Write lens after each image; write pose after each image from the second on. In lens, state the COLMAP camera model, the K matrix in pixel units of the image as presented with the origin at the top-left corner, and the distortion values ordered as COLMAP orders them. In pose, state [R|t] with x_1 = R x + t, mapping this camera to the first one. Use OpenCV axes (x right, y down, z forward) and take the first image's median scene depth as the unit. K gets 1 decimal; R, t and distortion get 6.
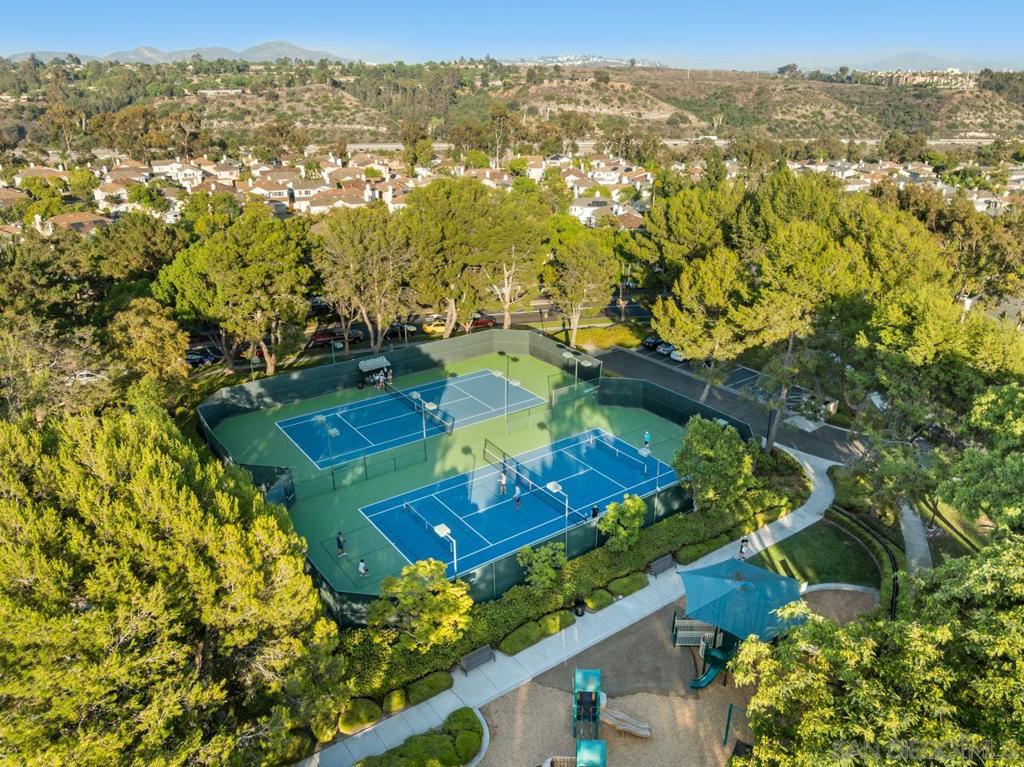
lens RADIAL K [[730.5, 0, 512.0], [0, 730.5, 383.5], [0, 0, 1]] dist [-0.000946, -0.003773]
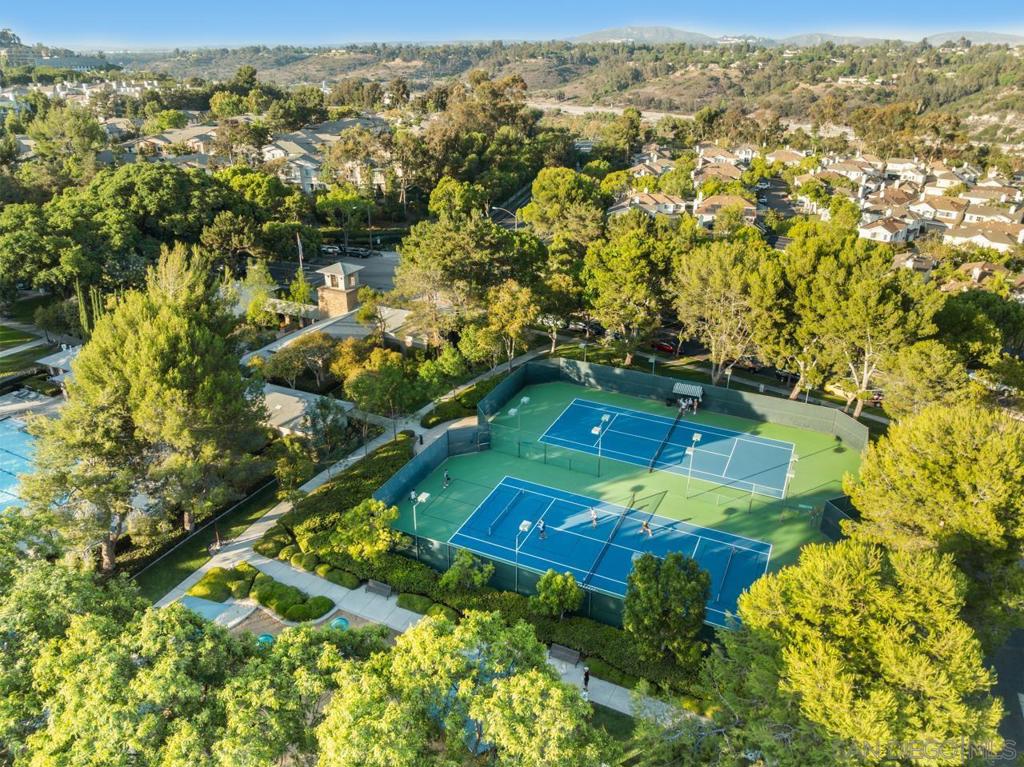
lens RADIAL K [[730.5, 0, 512.0], [0, 730.5, 383.5], [0, 0, 1]] dist [-0.000946, -0.003773]
pose [[0.490480, 0.365217, -0.791231, 0.562525], [-0.344056, 0.915341, 0.209225, -0.183395], [0.800659, 0.169607, 0.574612, 0.216664]]
